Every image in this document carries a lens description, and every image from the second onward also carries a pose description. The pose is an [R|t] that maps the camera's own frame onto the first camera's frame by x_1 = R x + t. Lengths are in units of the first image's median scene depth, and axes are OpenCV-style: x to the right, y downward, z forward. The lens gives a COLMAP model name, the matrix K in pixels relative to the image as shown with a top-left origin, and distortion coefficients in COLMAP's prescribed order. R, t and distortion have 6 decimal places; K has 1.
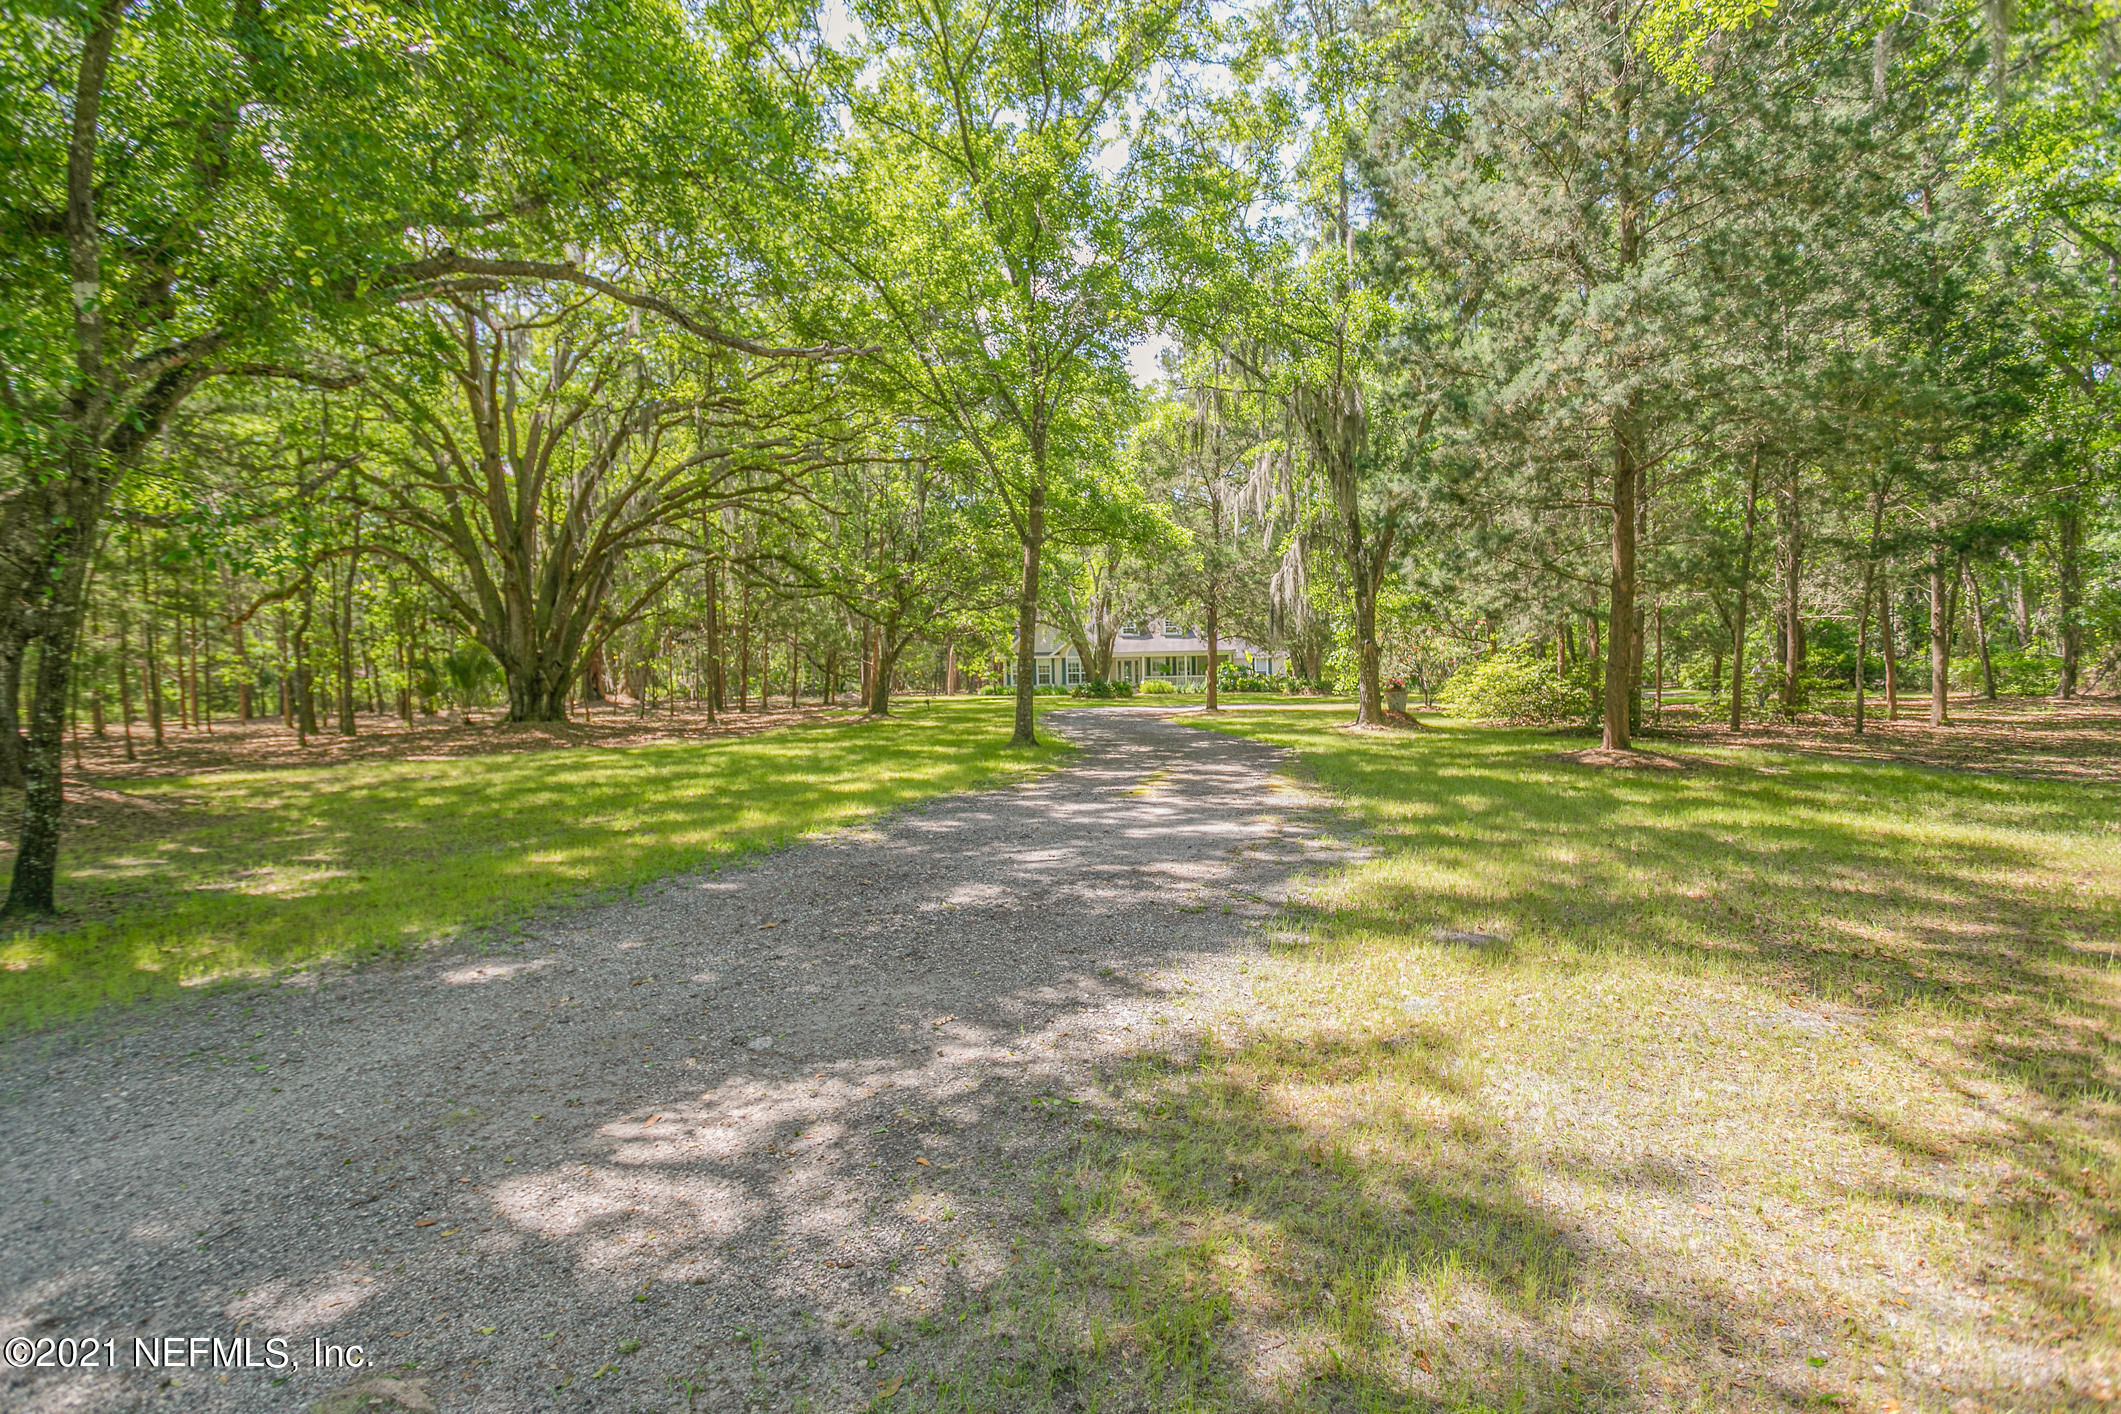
lens RADIAL K [[1021.4, 0, 1060.5], [0, 1021.4, 707.0], [0, 0, 1]] dist [-0.002279, -0.000035]
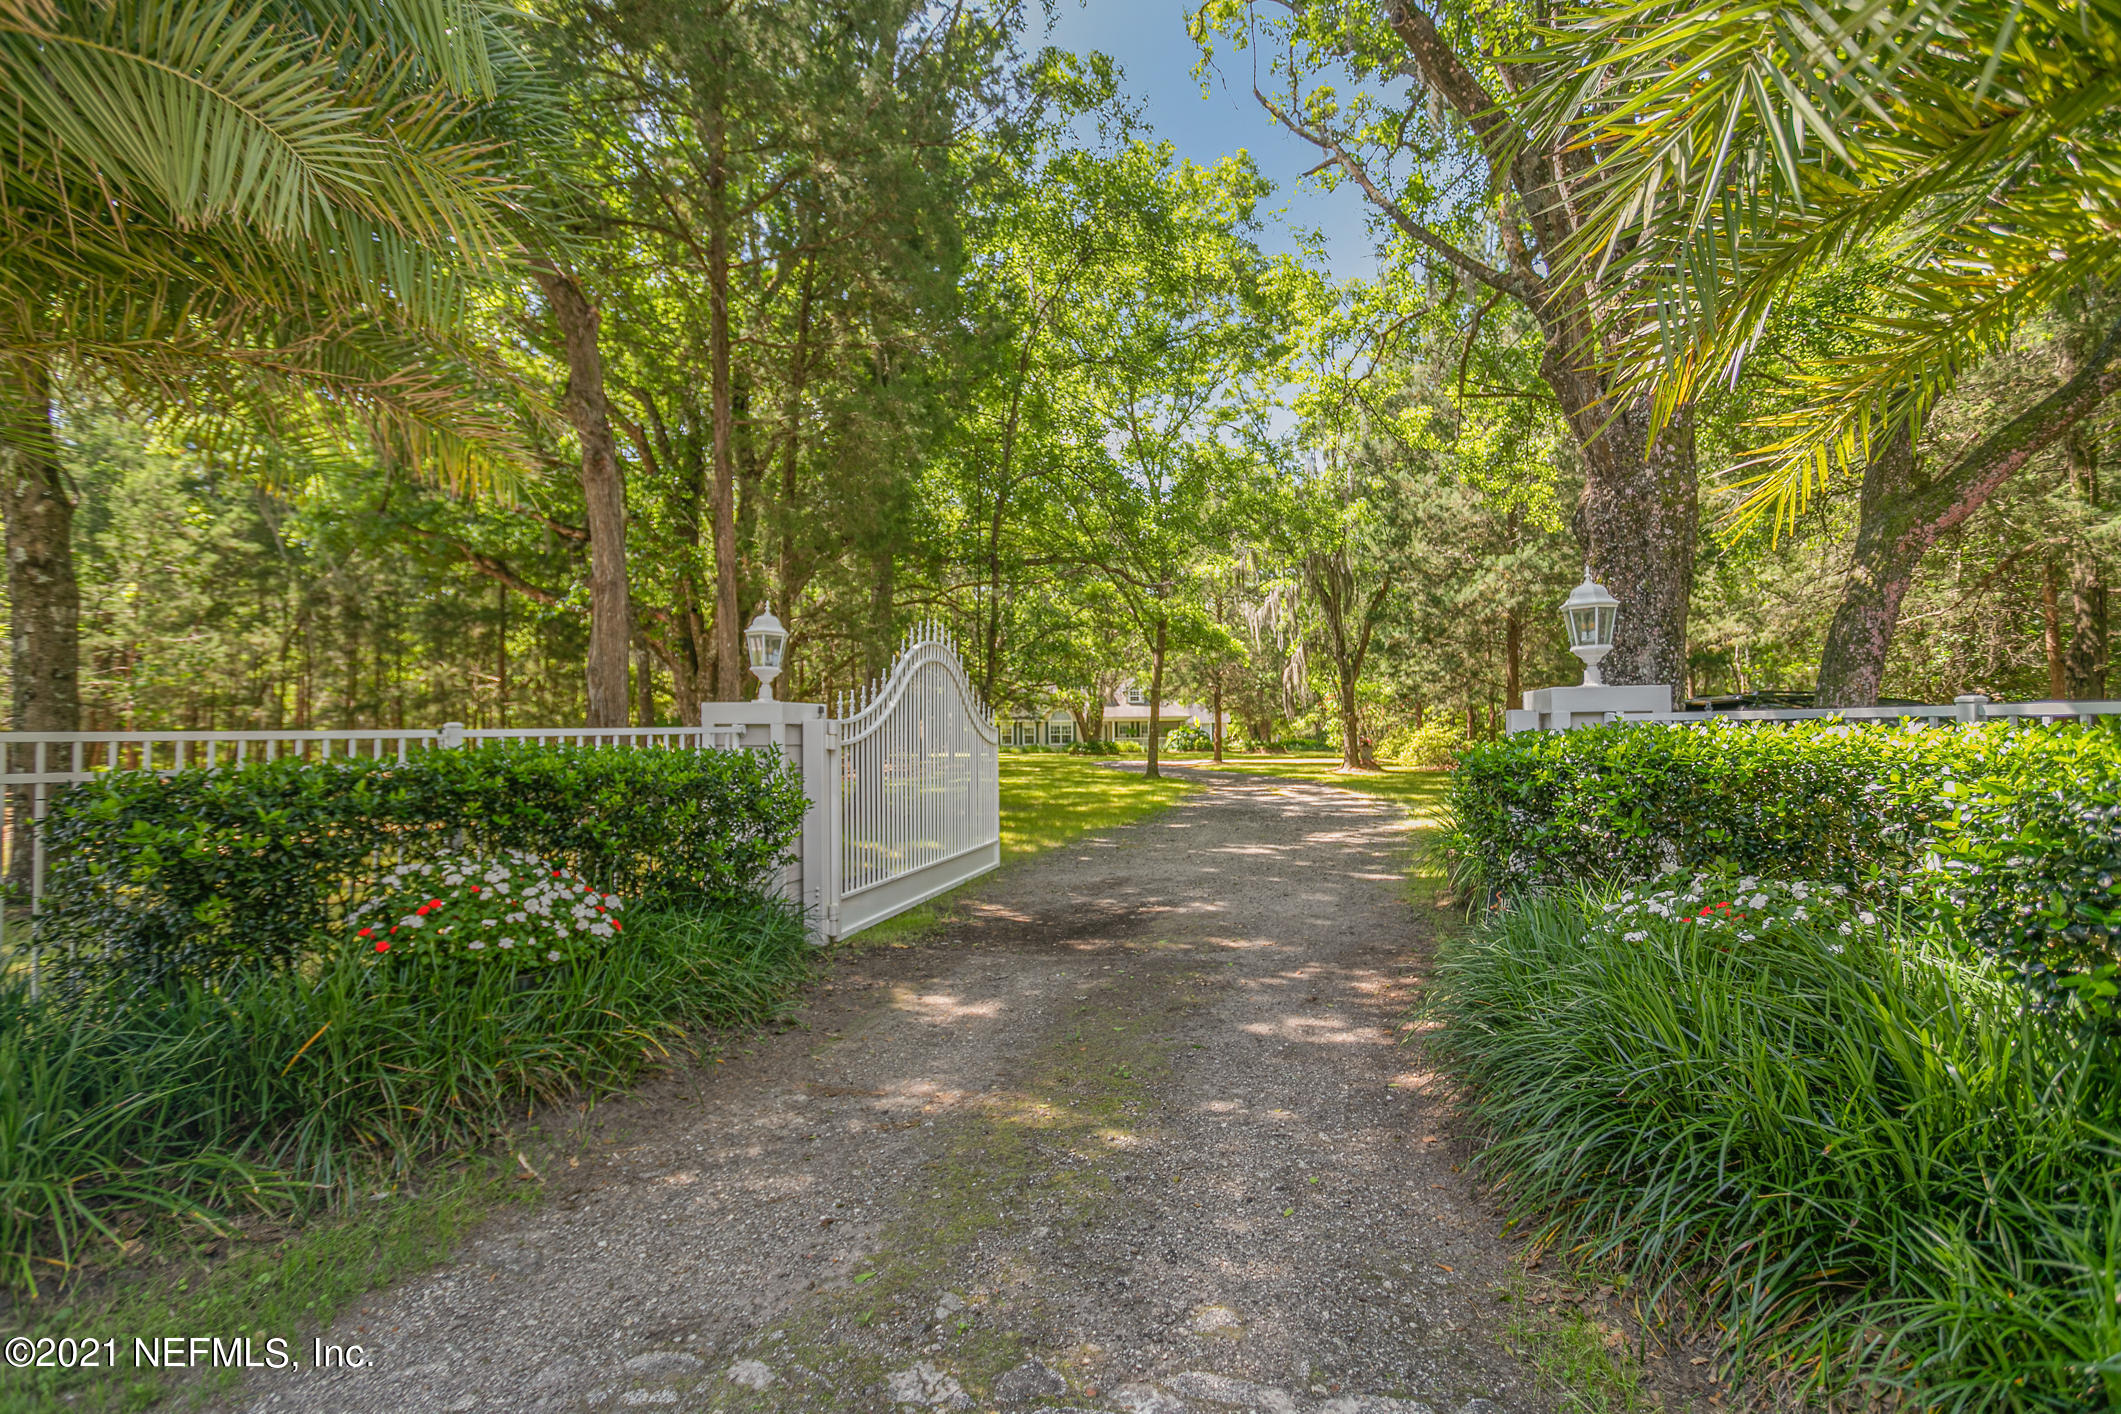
lens RADIAL K [[1021.4, 0, 1060.5], [0, 1021.4, 707.0], [0, 0, 1]] dist [-0.002279, -0.000035]
pose [[0.994789, 0.010210, 0.101446, -0.276180], [-0.003938, 0.998078, -0.061838, 0.021455], [-0.101883, 0.061116, 0.992917, -0.459266]]
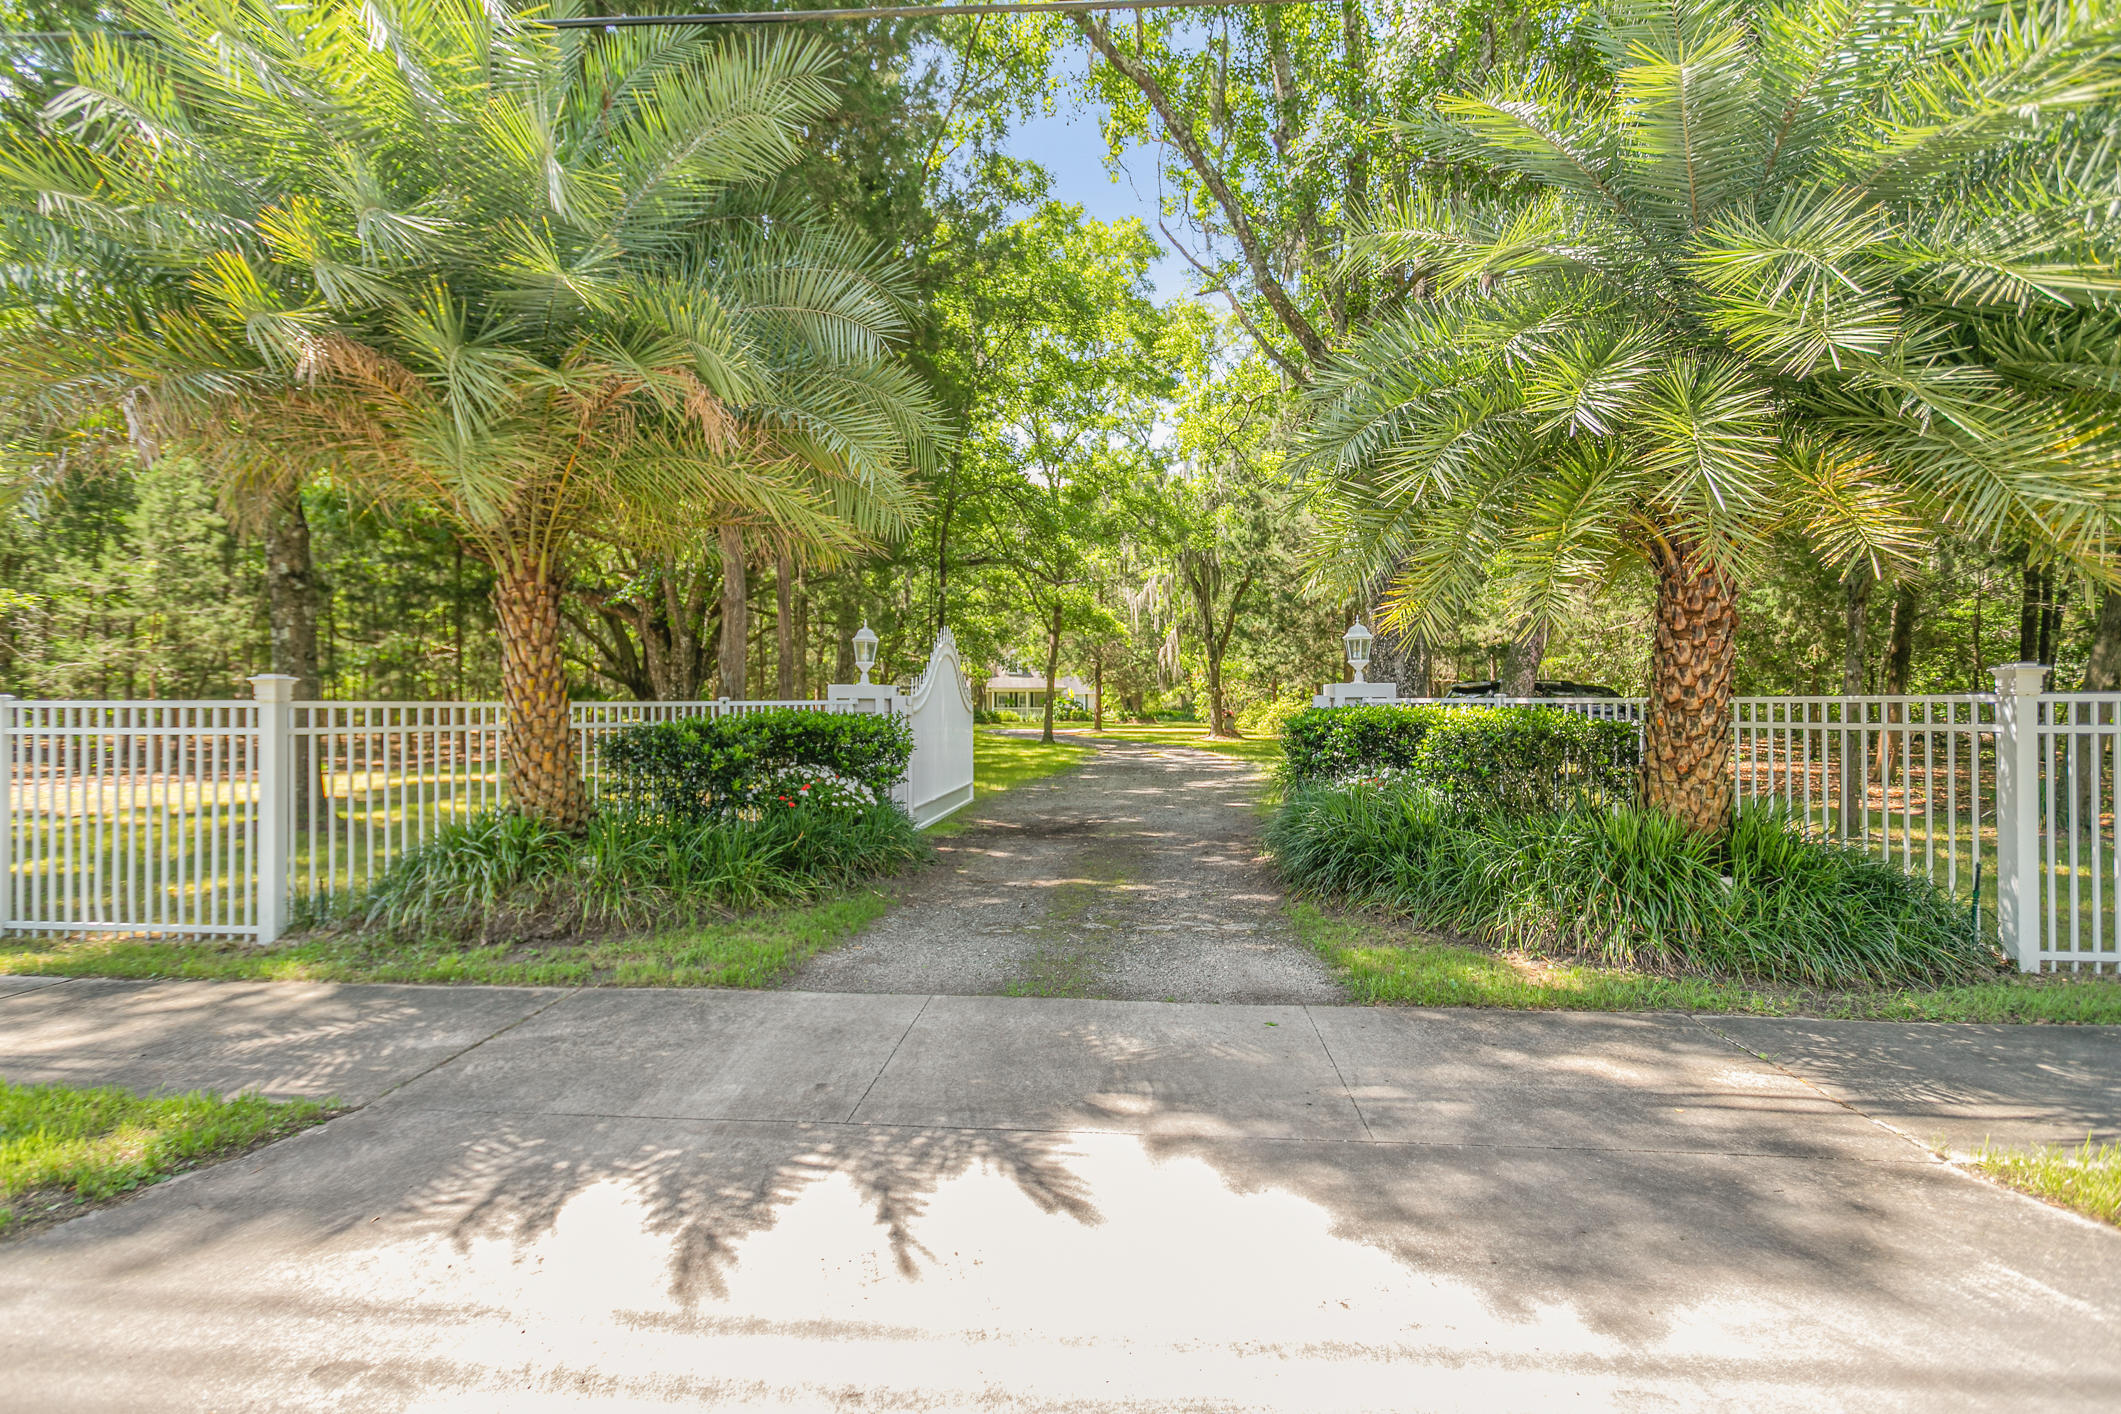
lens RADIAL K [[1040.9, 0, 1060.5], [0, 1040.9, 707.0], [0, 0, 1]] dist [-0.000144, -0.000030]
pose [[0.972661, 0.015940, 0.231682, -0.357849], [-0.008515, 0.999419, -0.033017, 0.027561], [-0.232074, 0.030141, 0.972231, -0.646644]]
